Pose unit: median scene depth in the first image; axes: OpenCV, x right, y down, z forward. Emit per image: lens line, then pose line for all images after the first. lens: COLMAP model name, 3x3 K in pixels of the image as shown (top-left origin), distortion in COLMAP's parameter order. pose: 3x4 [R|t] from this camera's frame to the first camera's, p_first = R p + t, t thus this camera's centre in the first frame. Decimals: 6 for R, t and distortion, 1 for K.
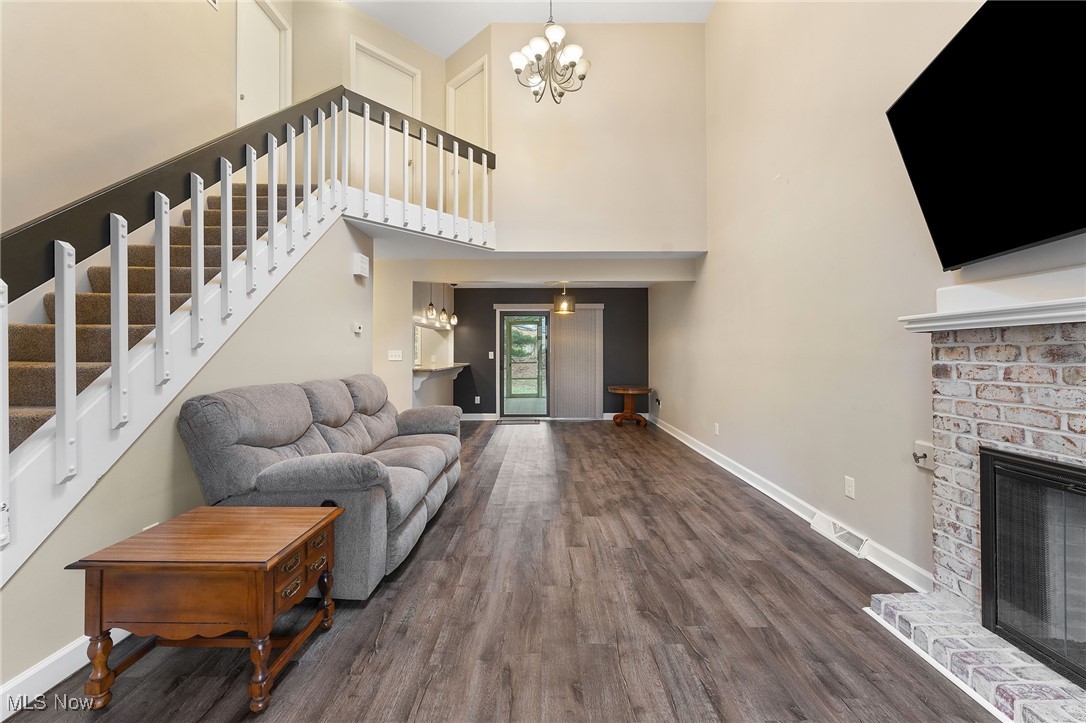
lens RADIAL K [[437.1, 0, 543.3], [0, 437.1, 354.9], [0, 0, 1]] dist [-0.002297, -0.000181]
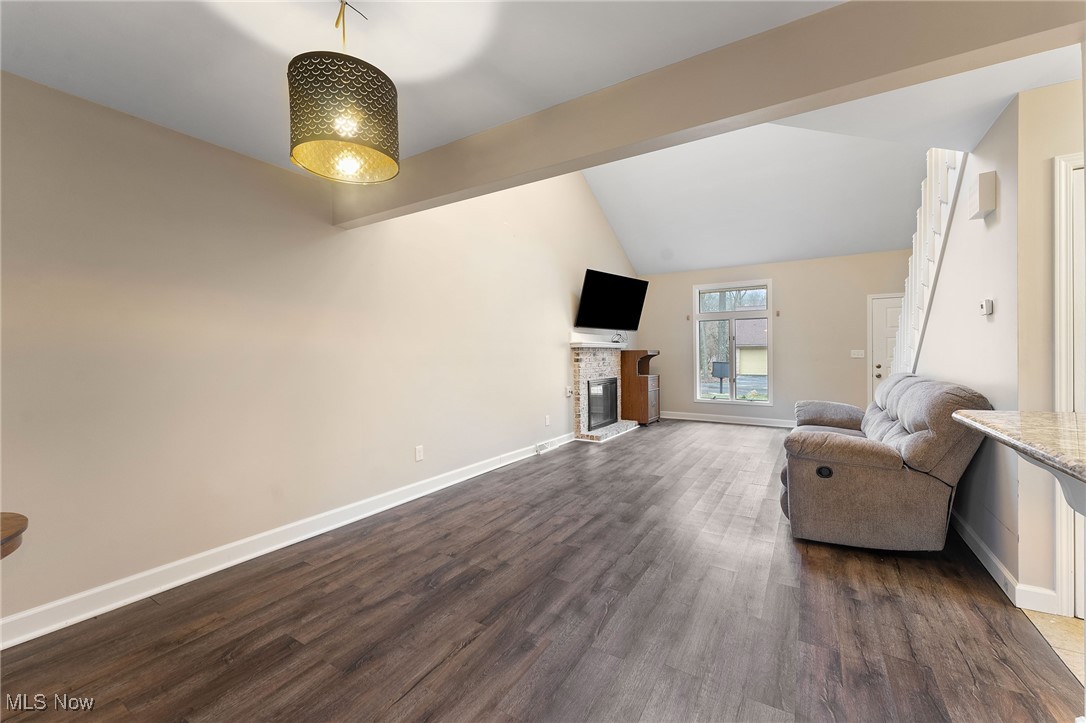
lens RADIAL K [[437.1, 0, 543.3], [0, 437.1, 354.9], [0, 0, 1]] dist [-0.002297, -0.000181]
pose [[-0.849264, 0.007139, 0.527921, -0.362373], [0.008779, 0.999961, 0.000601, -0.004072], [-0.527896, 0.005145, -0.849293, 2.785767]]
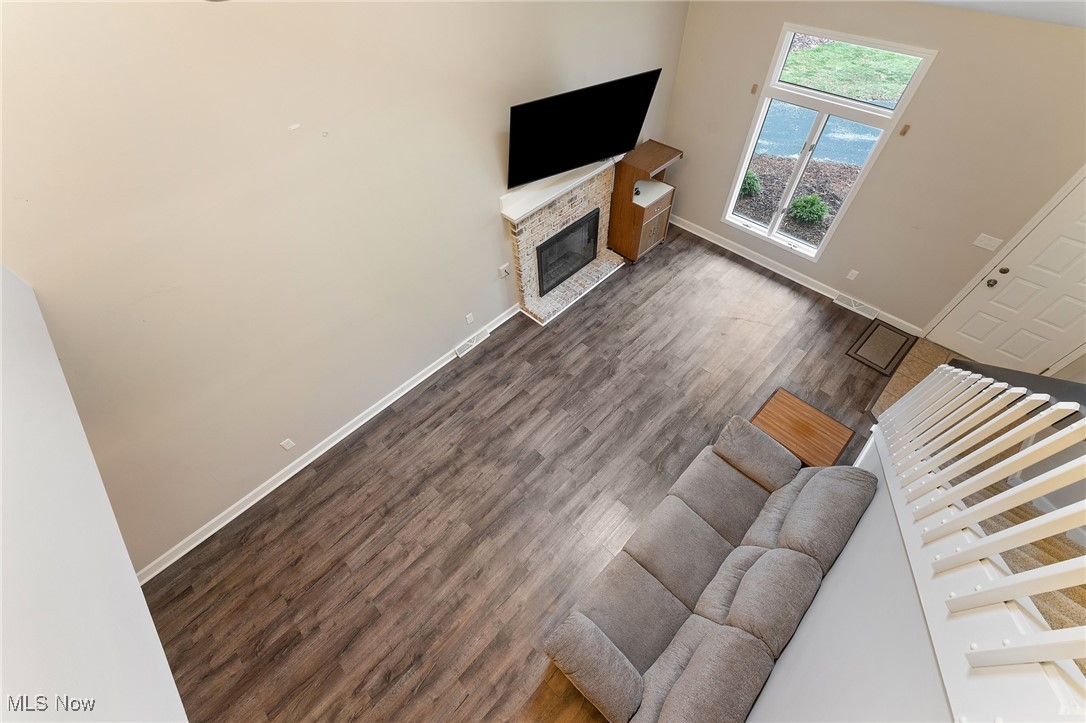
lens RADIAL K [[429.3, 0, 543.1], [0, 429.3, 364.3], [0, 0, 1]] dist [-0.001398, -0.000241]
pose [[-0.704737, -0.543038, 0.456570, -0.396589], [0.047367, 0.606088, 0.793986, -0.957125], [-0.707886, 0.581178, -0.401410, 1.621793]]
